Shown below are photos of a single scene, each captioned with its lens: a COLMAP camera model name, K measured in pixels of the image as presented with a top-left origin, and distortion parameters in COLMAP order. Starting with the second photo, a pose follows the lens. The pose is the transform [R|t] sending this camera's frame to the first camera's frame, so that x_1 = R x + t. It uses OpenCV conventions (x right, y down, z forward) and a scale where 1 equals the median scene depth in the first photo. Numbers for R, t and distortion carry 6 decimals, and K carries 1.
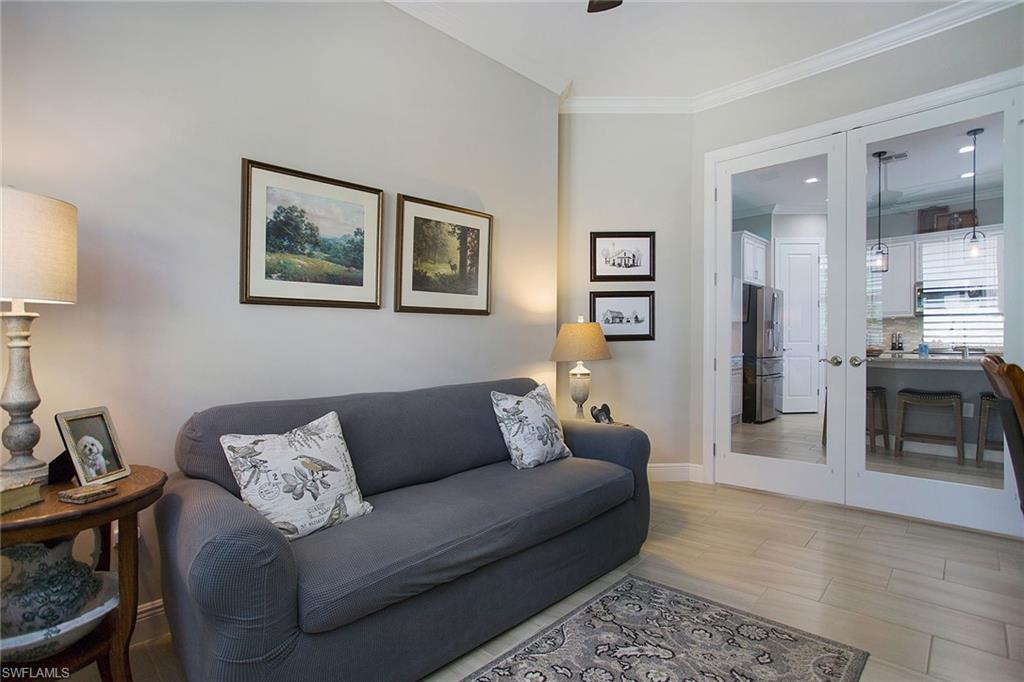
lens RADIAL K [[557.9, 0, 554.6], [0, 557.9, 357.7], [0, 0, 1]] dist [-0.003153, 0.000205]
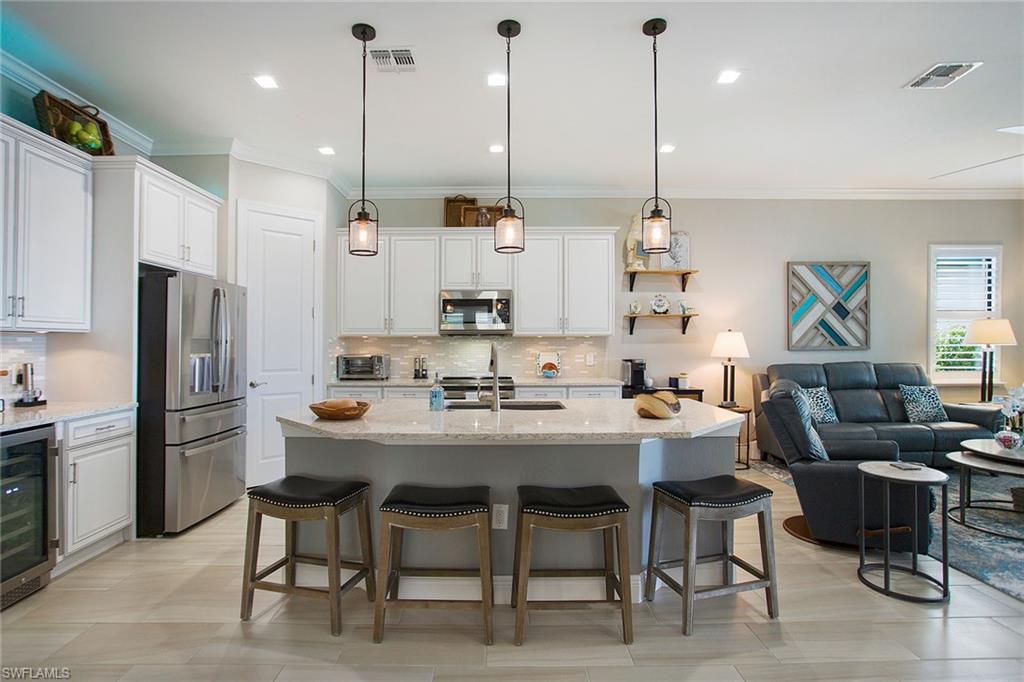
lens RADIAL K [[511.7, 0, 483.9], [0, 511.7, 346.1], [0, 0, 1]] dist [-0.001805, 0.006348]
pose [[0.814627, 0.016977, 0.579736, 0.301463], [-0.000303, 0.999584, -0.028846, -0.041135], [-0.579985, 0.023323, 0.814294, 0.411700]]
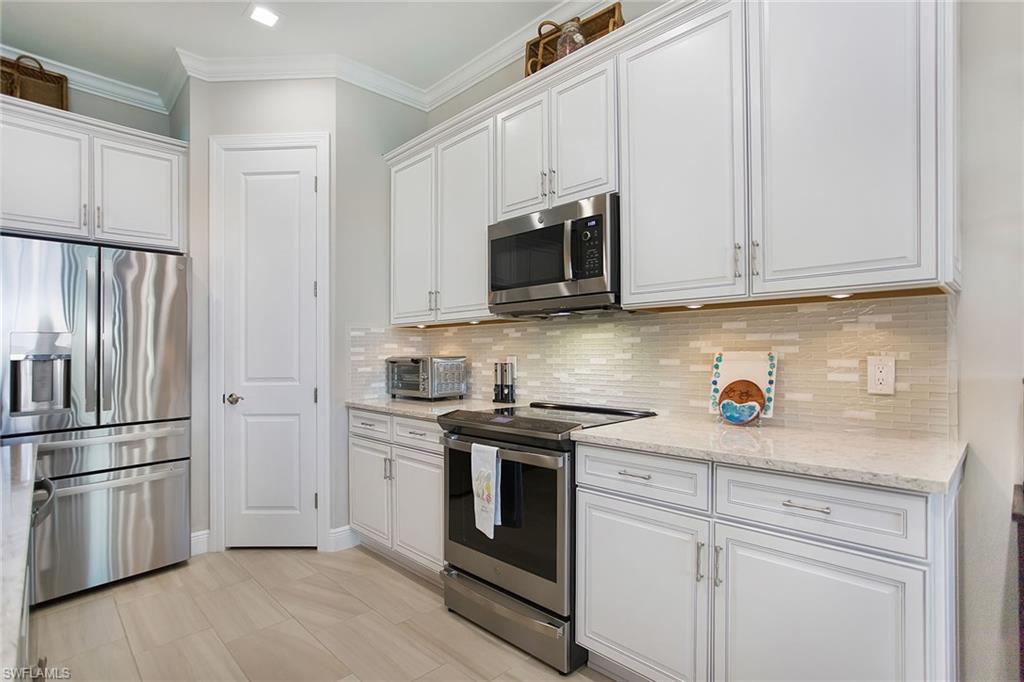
lens RADIAL K [[517.6, 0, 506.8], [0, 517.6, 350.1], [0, 0, 1]] dist [-0.041235, 0.024845]
pose [[0.986627, 0.010778, -0.162638, 0.737682], [-0.014706, 0.999628, -0.022969, -0.046361], [0.162330, 0.025054, 0.986418, 0.686838]]
